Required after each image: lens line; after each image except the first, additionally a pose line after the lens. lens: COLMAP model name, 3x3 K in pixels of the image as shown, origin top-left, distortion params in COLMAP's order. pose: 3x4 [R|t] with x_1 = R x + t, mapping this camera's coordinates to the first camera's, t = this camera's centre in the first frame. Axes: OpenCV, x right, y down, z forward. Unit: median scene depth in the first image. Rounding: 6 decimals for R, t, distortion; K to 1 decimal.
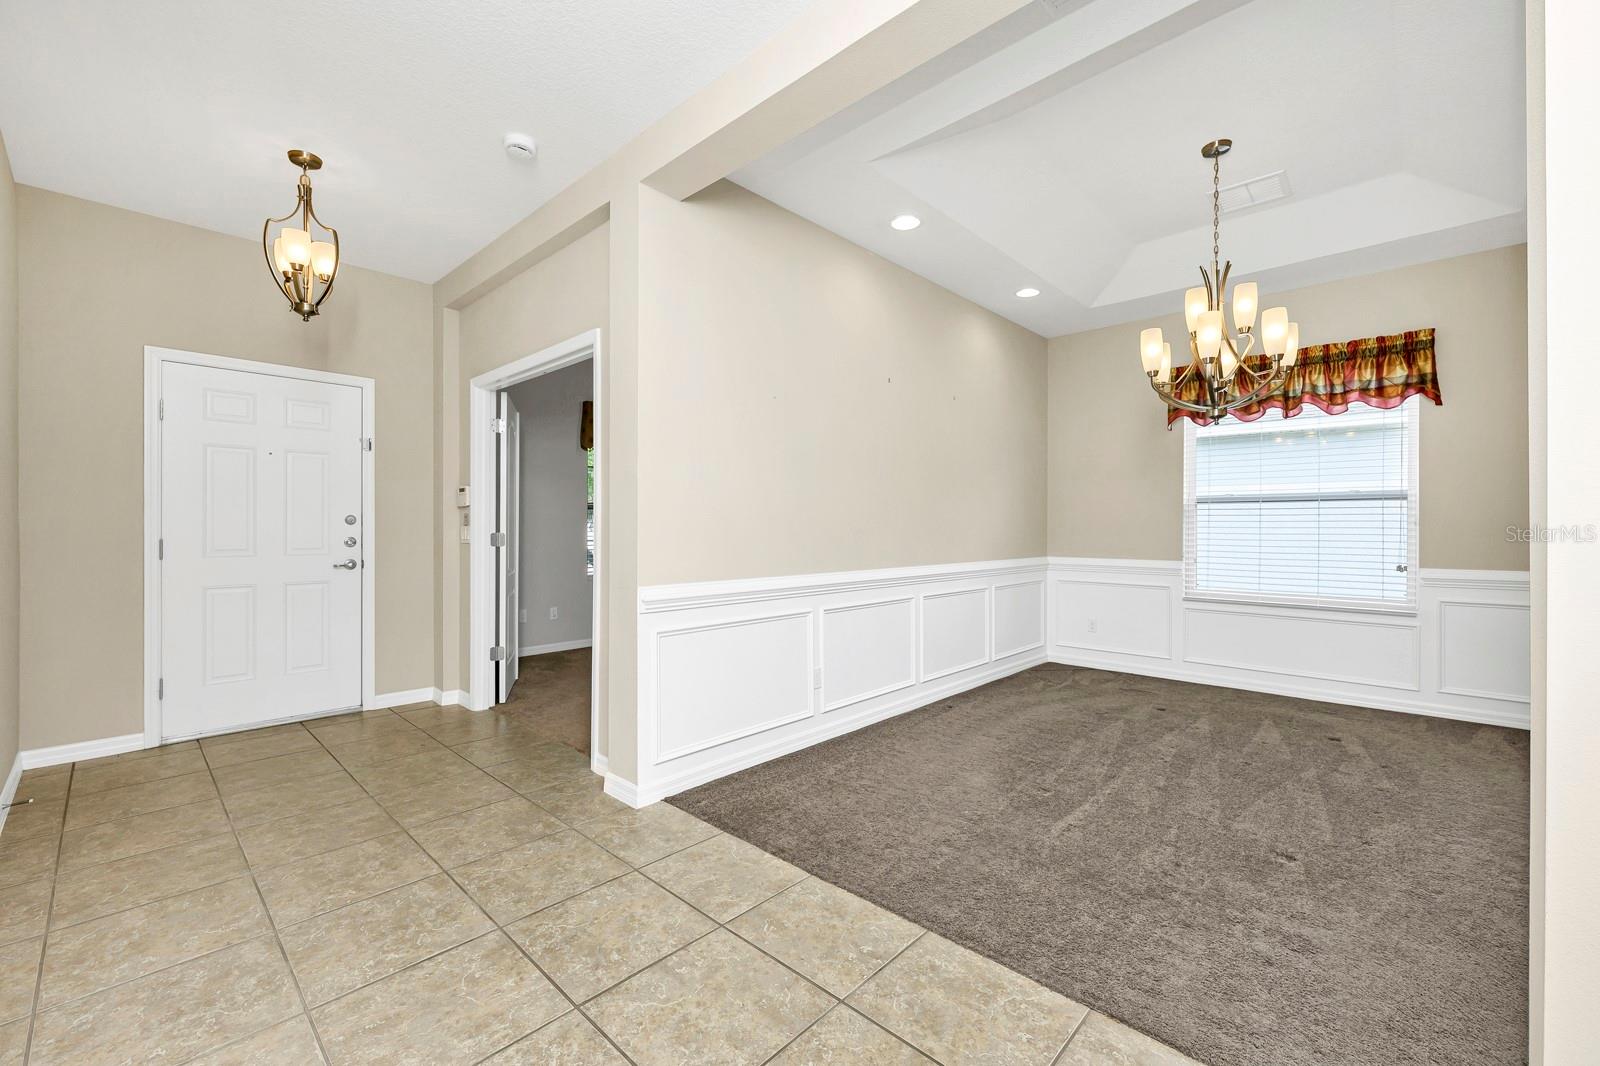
lens RADIAL K [[644.8, 0, 800.0], [0, 644.8, 533.0], [0, 0, 1]] dist [0.000989, -0.000102]
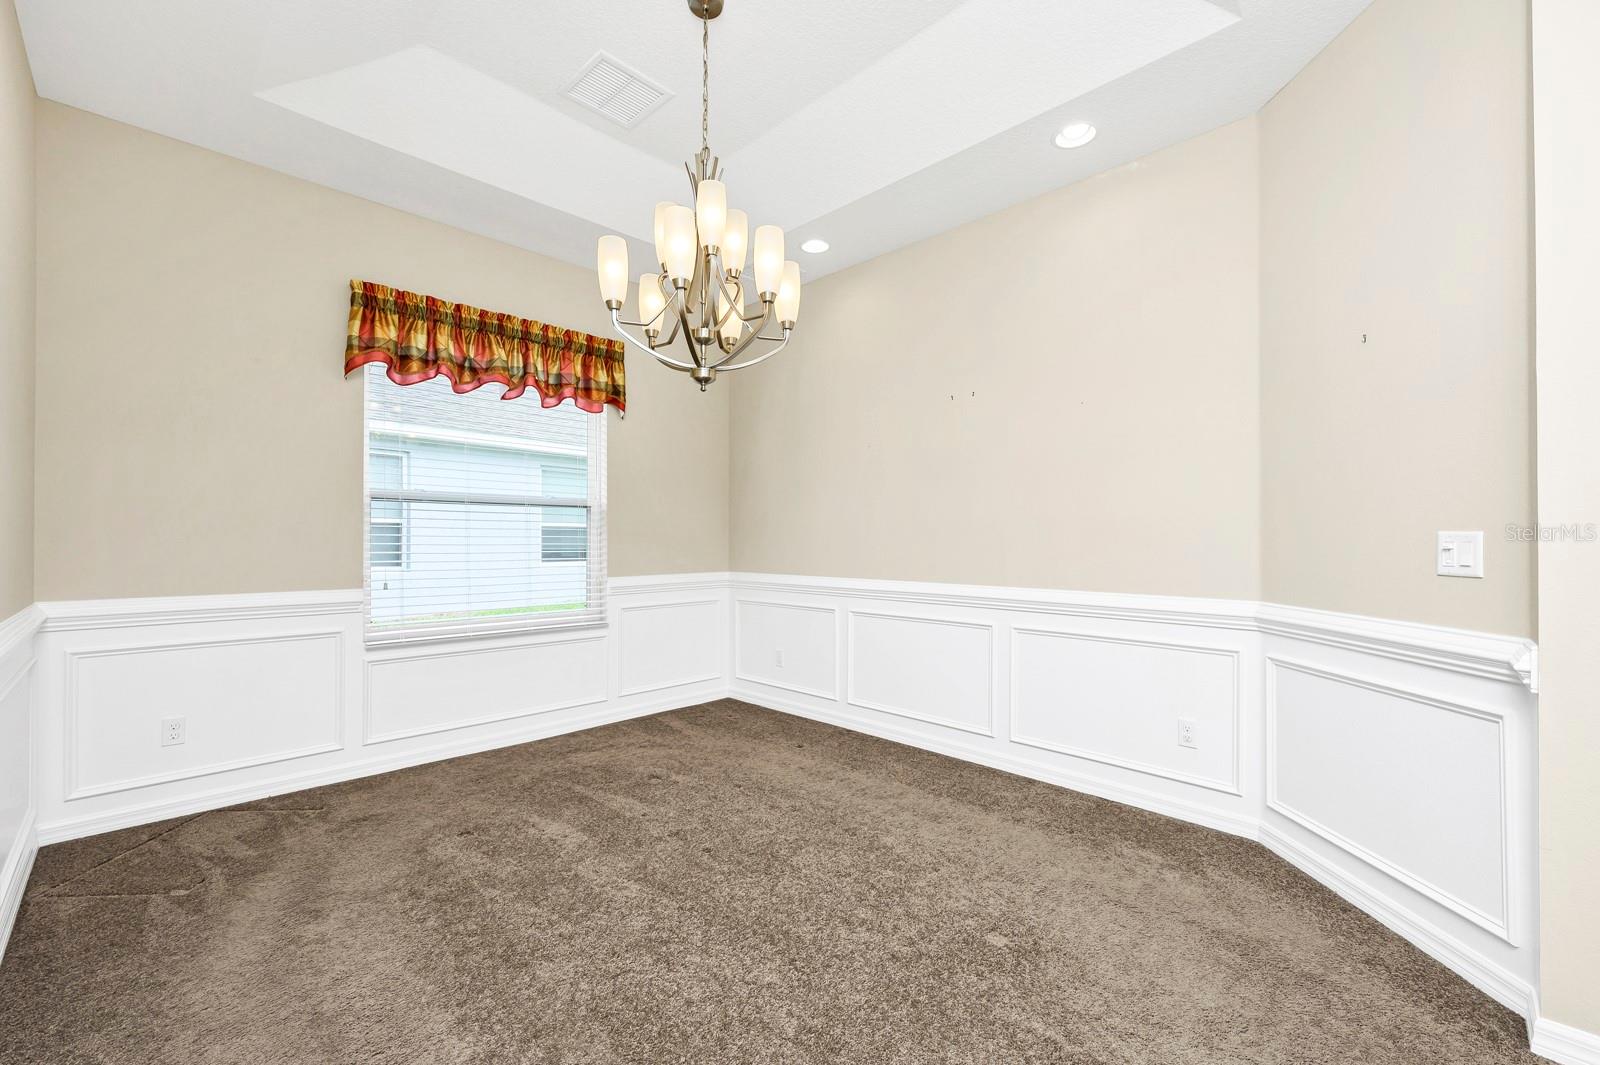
lens RADIAL K [[644.8, 0, 800.0], [0, 644.8, 532.5], [0, 0, 1]] dist [0.000989, -0.000102]
pose [[0.030966, 0.003560, 0.999514, -0.039256], [0.004513, 0.999983, -0.003702, -0.008519], [-0.999510, 0.004626, 0.030949, 0.655798]]
